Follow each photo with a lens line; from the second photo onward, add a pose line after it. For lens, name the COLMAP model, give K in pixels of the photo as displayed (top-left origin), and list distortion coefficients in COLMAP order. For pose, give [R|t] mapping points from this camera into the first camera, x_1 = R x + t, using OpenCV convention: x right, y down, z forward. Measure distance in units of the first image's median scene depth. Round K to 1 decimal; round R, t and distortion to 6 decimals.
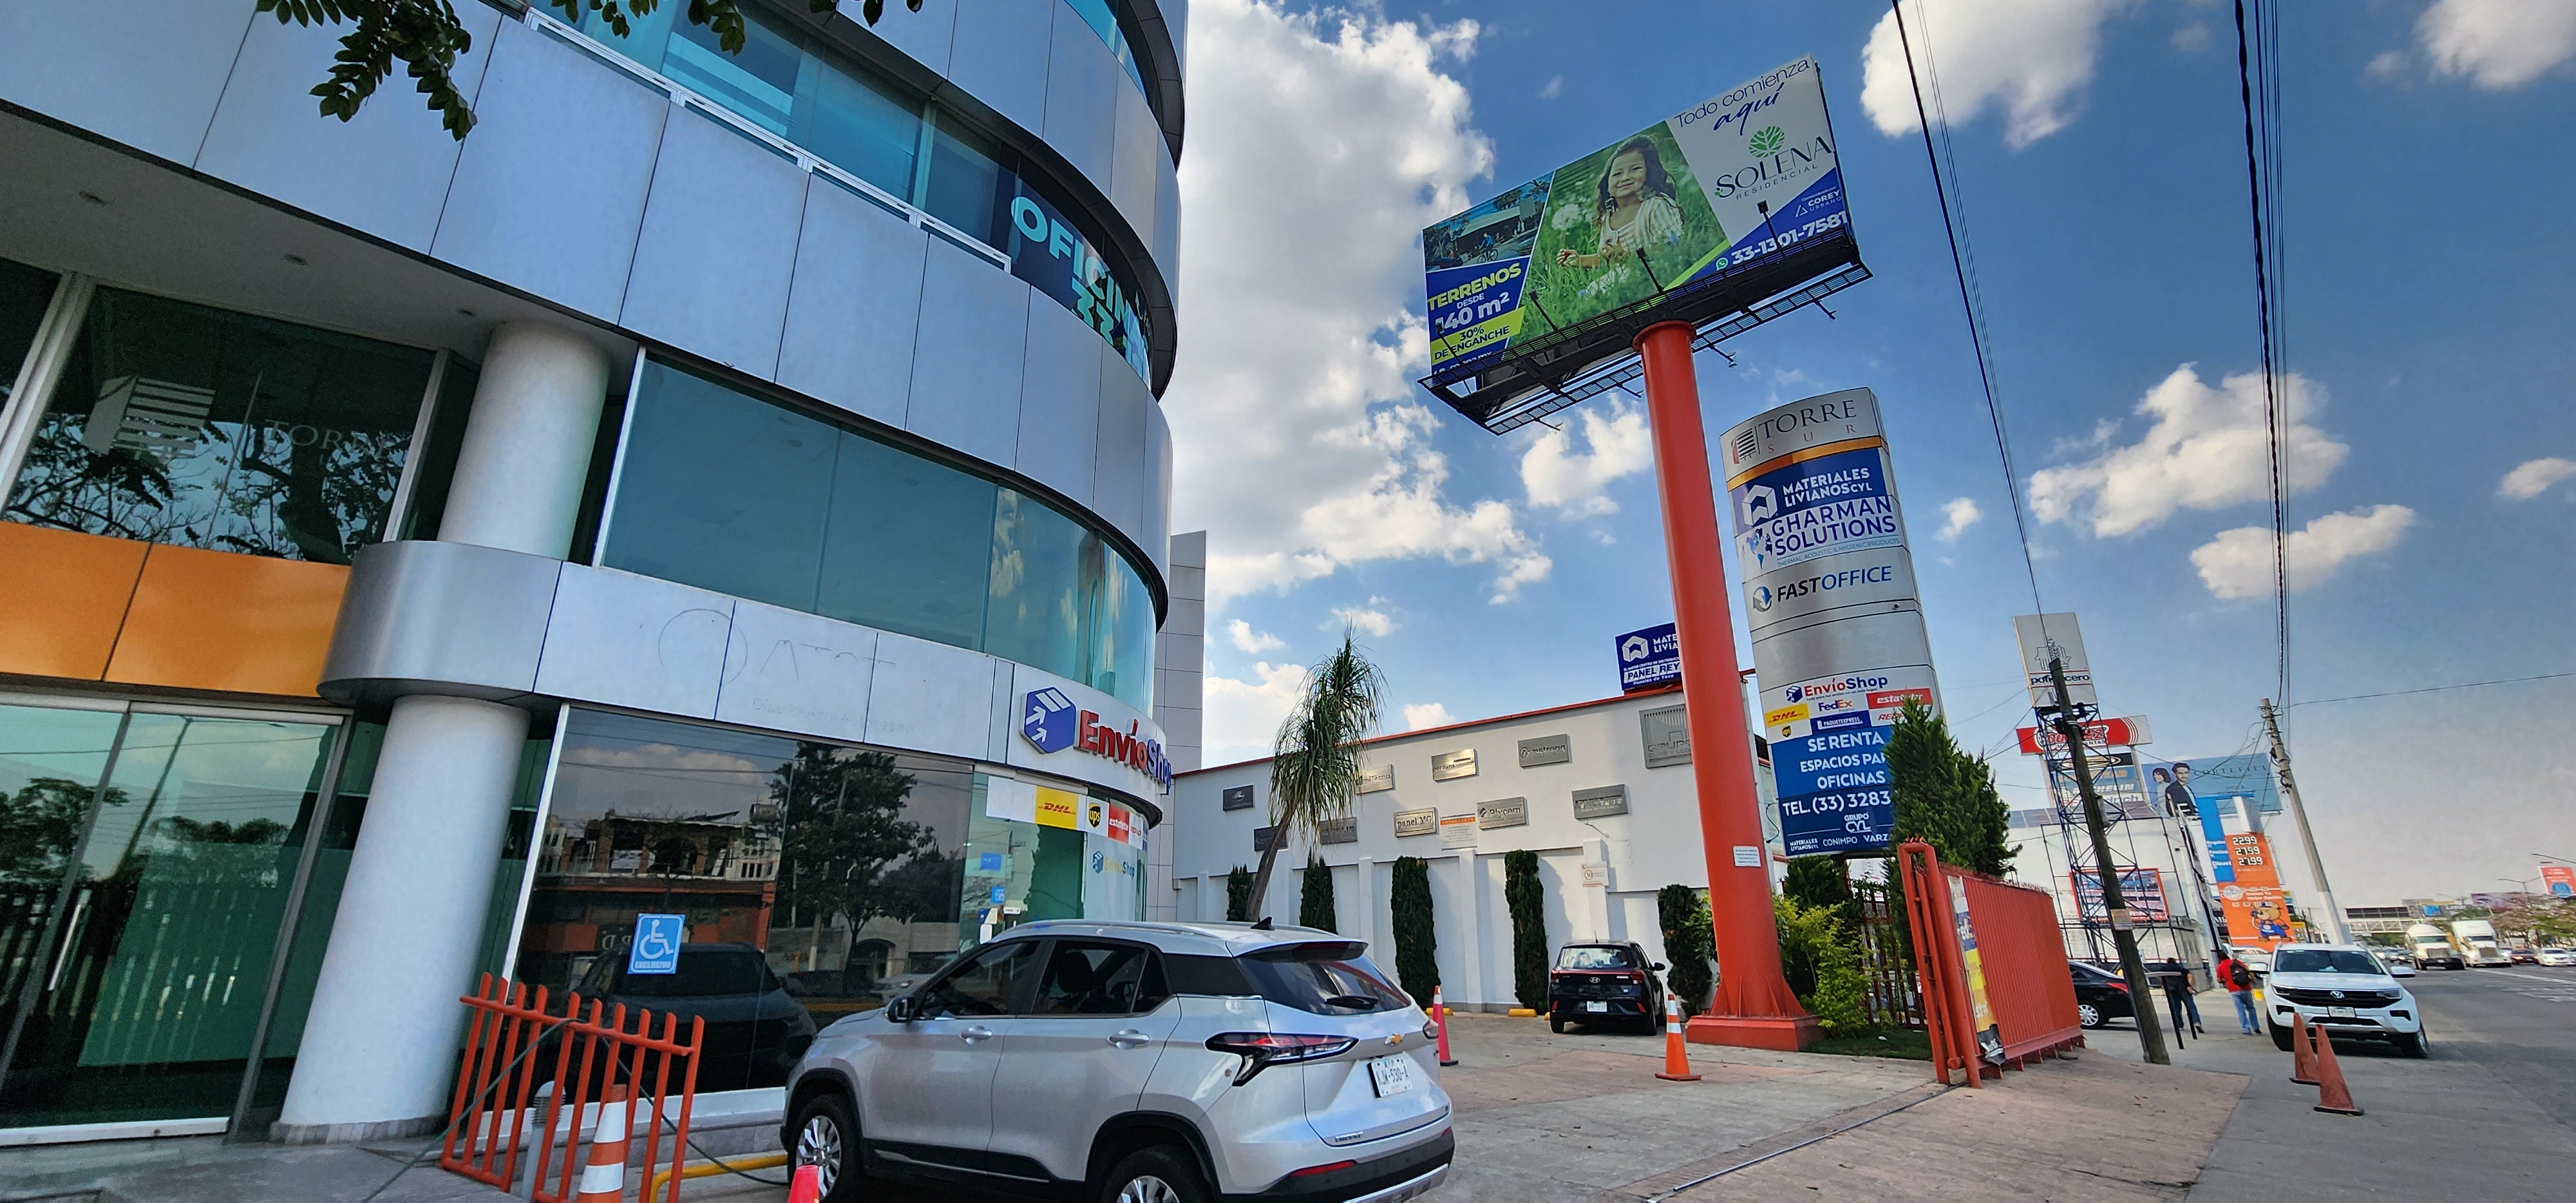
lens RADIAL K [[1065.8, 0, 1285.3], [0, 1065.8, 595.5], [0, 0, 1]] dist [0.012937, -0.000125]
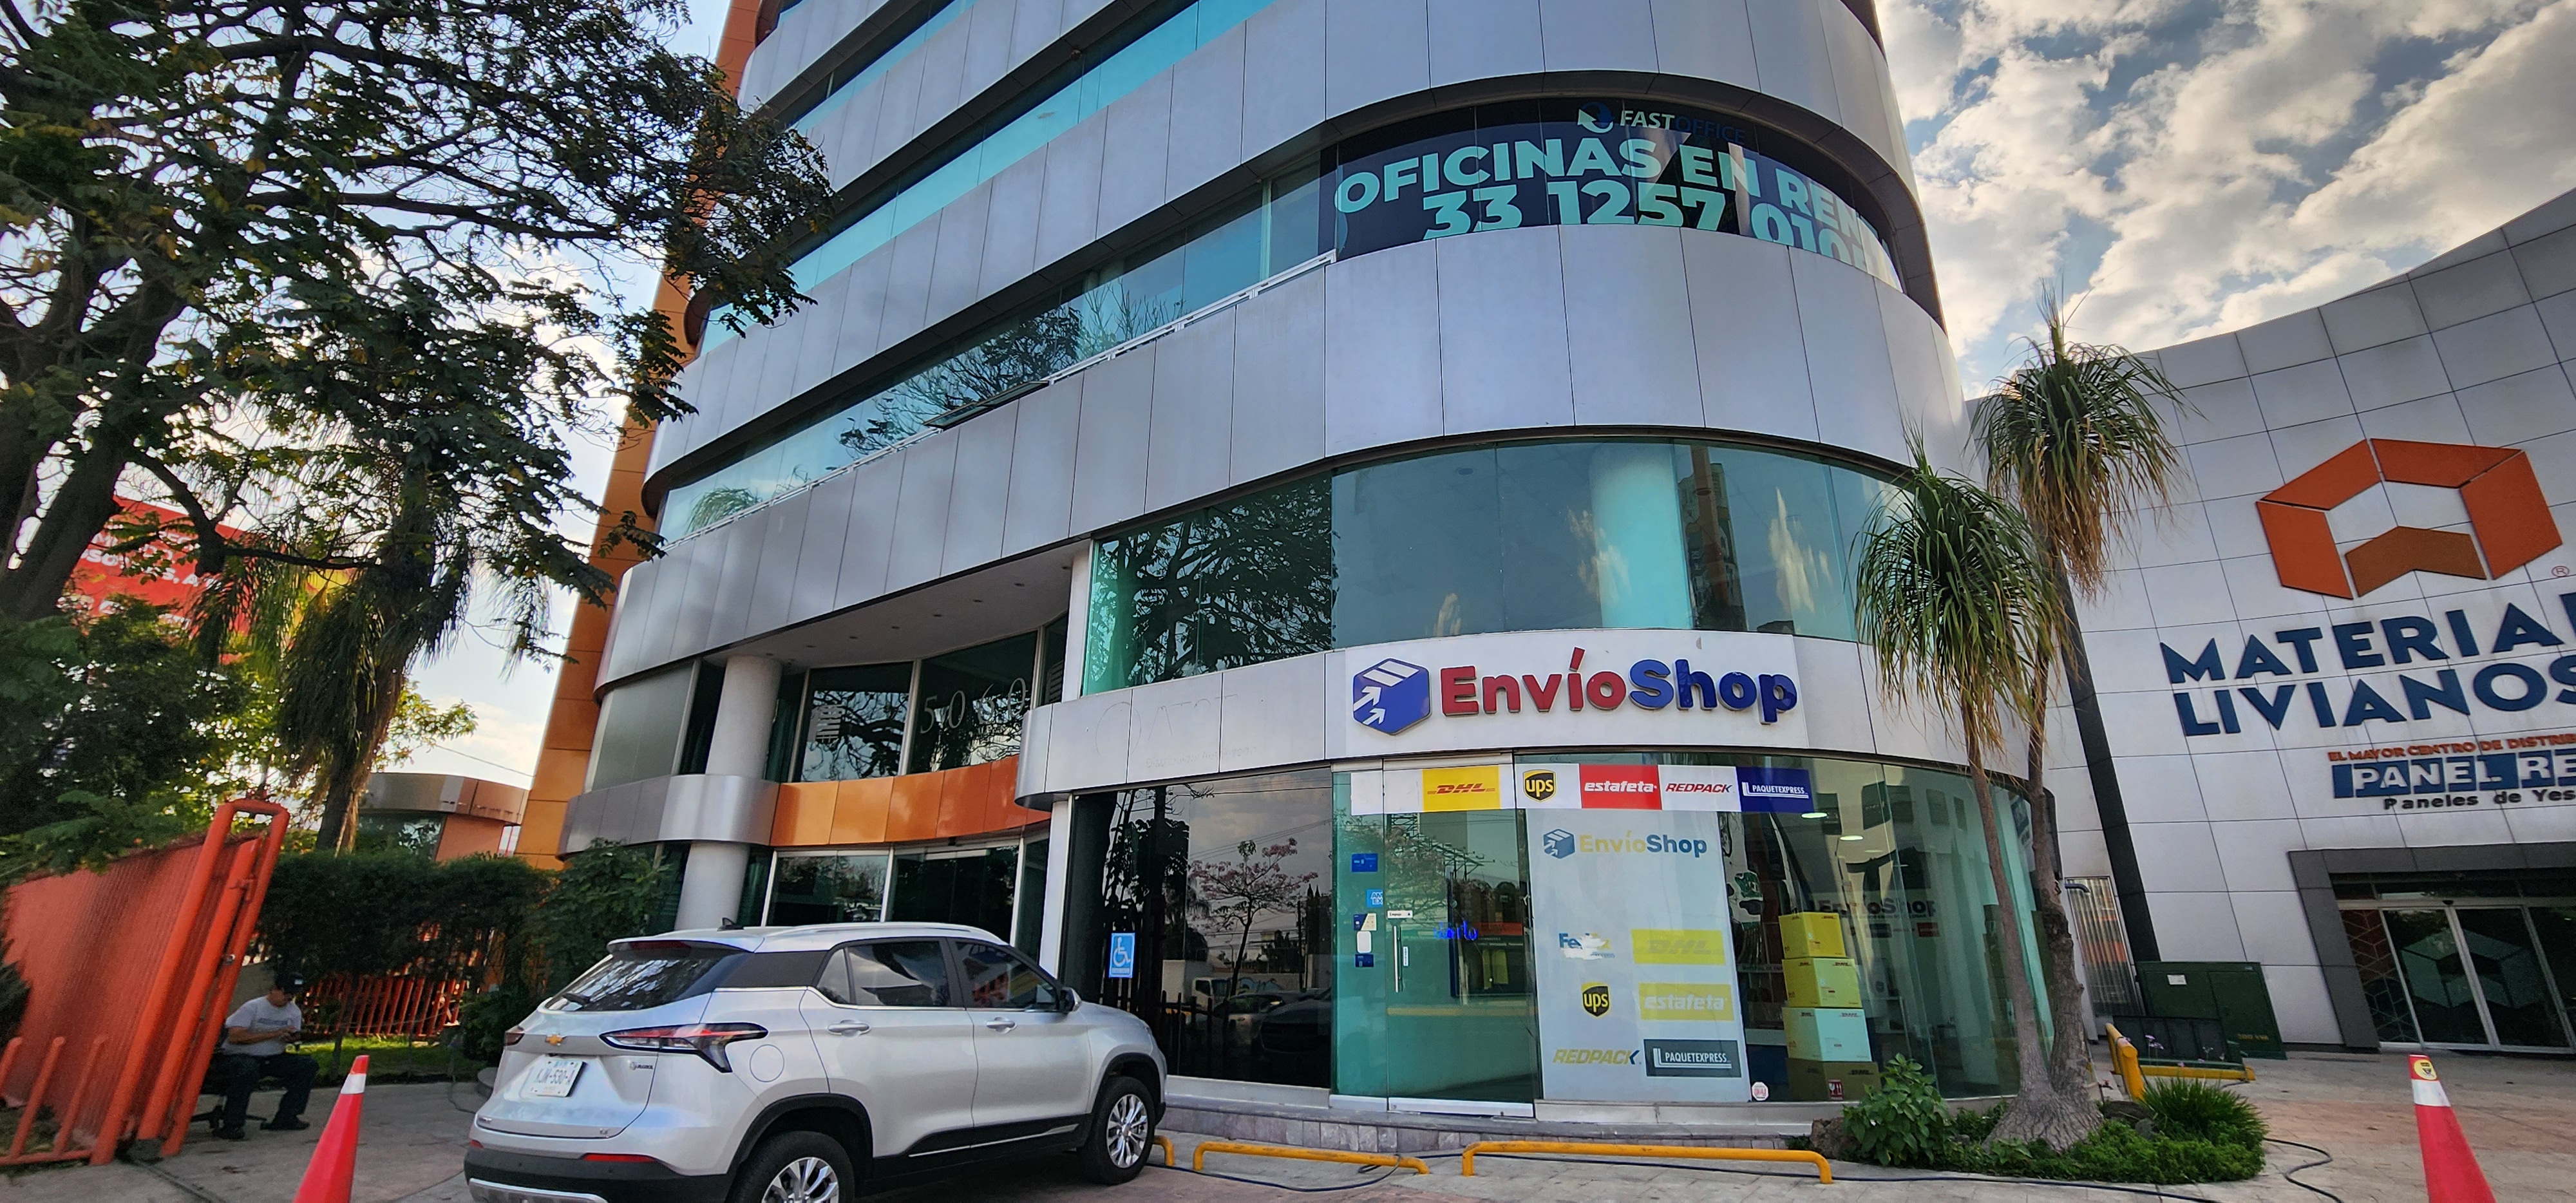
lens RADIAL K [[1065.8, 0, 1289.5], [0, 1065.8, 608.0], [0, 0, 1]] dist [0.012937, -0.000125]
pose [[0.133005, -0.326181, -0.935903, 0.584000], [0.305659, 0.911765, -0.274330, 0.254571], [0.942805, -0.249580, 0.220970, 0.716248]]
